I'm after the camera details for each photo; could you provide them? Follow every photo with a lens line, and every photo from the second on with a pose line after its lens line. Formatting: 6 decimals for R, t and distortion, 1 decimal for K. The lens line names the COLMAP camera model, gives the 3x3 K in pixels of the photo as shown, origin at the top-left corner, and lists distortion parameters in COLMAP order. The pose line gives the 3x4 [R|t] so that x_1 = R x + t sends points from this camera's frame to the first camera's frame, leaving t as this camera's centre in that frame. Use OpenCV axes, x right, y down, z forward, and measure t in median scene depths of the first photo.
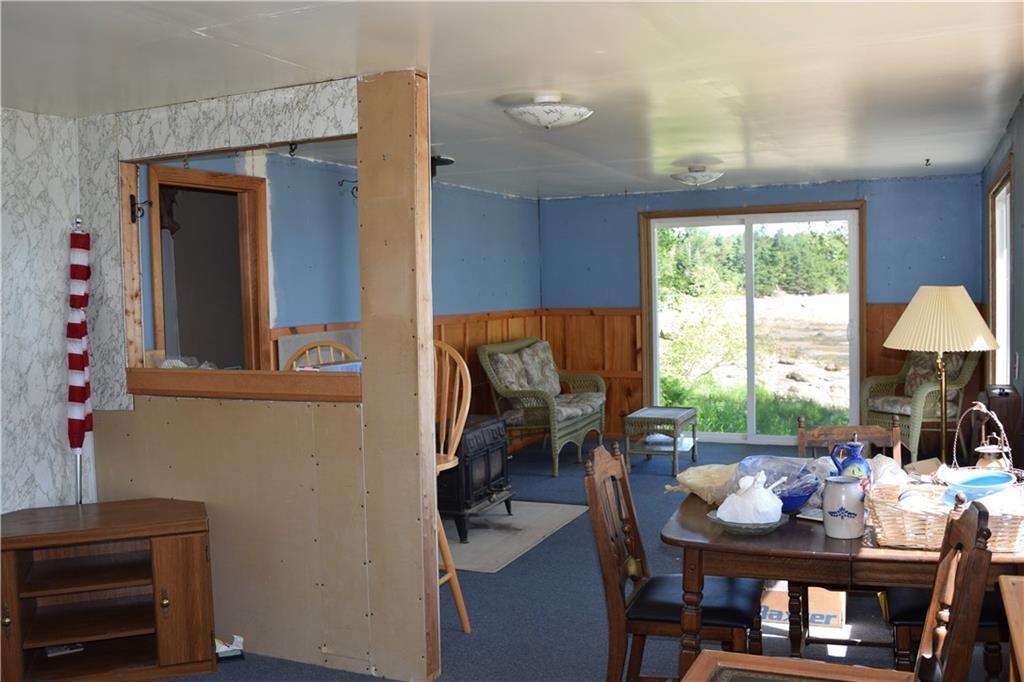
lens RADIAL K [[970.8, 0, 512.0], [0, 970.8, 341.0], [0, 0, 1]] dist [-0.070411, -0.003952]
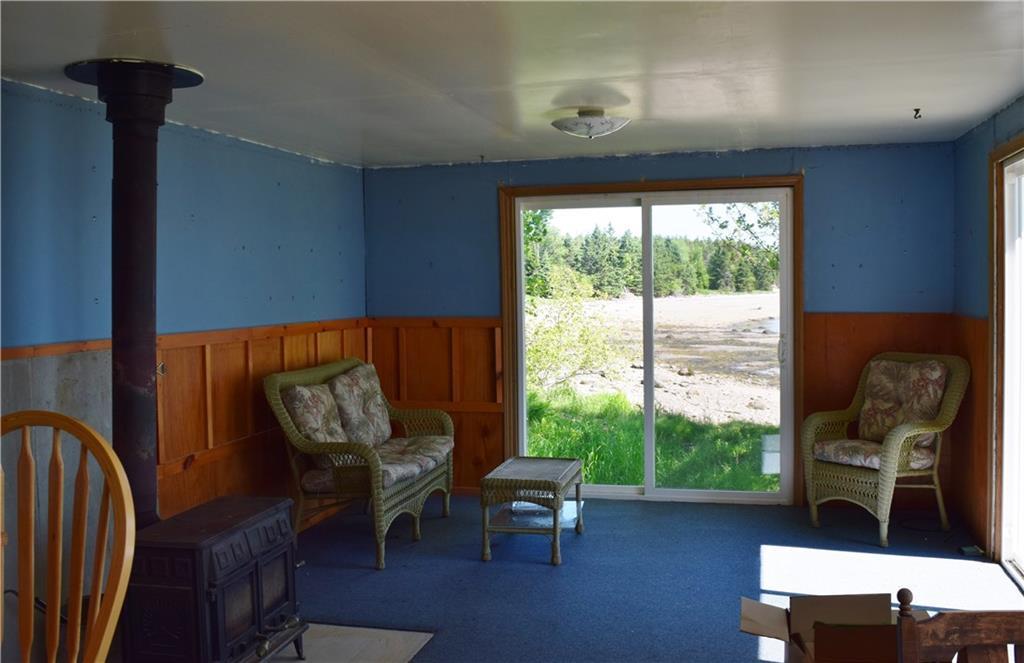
lens RADIAL K [[997.0, 0, 512.0], [0, 997.0, 331.5], [0, 0, 1]] dist [-0.065510, 0.000802]
pose [[0.987919, 0.000298, 0.154968, 0.025375], [0.001507, 0.999932, -0.011531, -0.015911], [-0.154961, 0.011625, 0.987852, 0.272064]]
